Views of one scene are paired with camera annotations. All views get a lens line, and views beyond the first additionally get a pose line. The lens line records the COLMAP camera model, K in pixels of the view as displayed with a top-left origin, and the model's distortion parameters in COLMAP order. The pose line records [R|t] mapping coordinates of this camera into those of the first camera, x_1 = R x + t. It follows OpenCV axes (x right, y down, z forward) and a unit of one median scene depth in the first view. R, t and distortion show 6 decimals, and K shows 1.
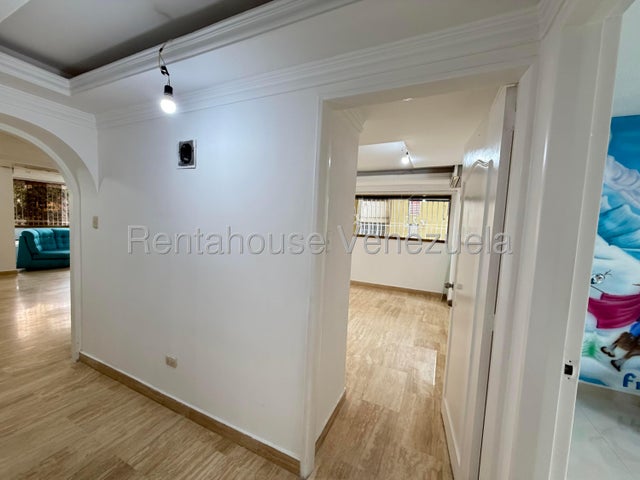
lens RADIAL K [[255.7, 0, 318.7], [0, 255.7, 240.9], [0, 0, 1]] dist [0.001015, 0.000028]
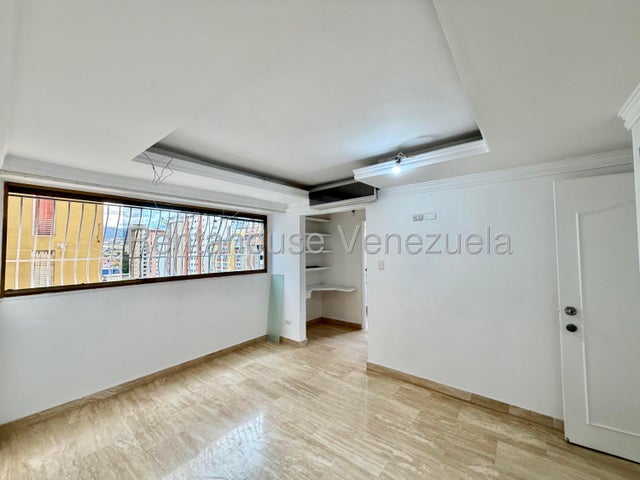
lens RADIAL K [[255.7, 0, 317.9], [0, 255.7, 239.2], [0, 0, 1]] dist [0.001015, 0.000028]
pose [[0.241794, -0.010176, 0.970274, -0.437399], [0.094320, 0.995456, -0.013065, -0.118053], [-0.965732, 0.094676, 0.241655, 1.013719]]
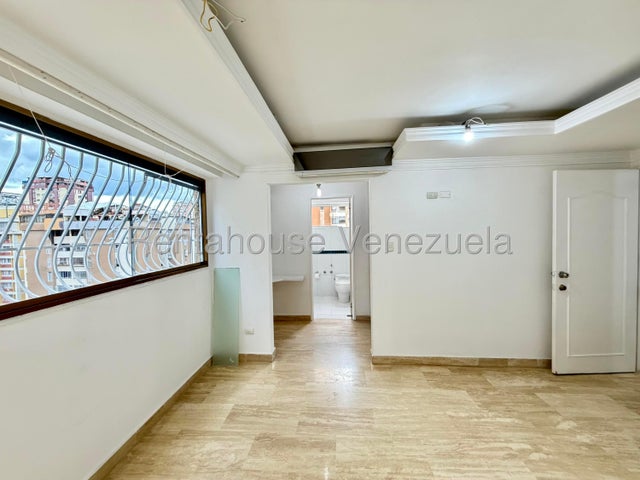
lens RADIAL K [[255.7, 0, 318.7], [0, 255.7, 239.9], [0, 0, 1]] dist [0.001015, 0.000028]
pose [[-0.348047, -0.070397, 0.934830, -0.160256], [0.075358, 0.991849, 0.102748, -0.140721], [-0.934444, 0.106208, -0.339904, 1.551960]]
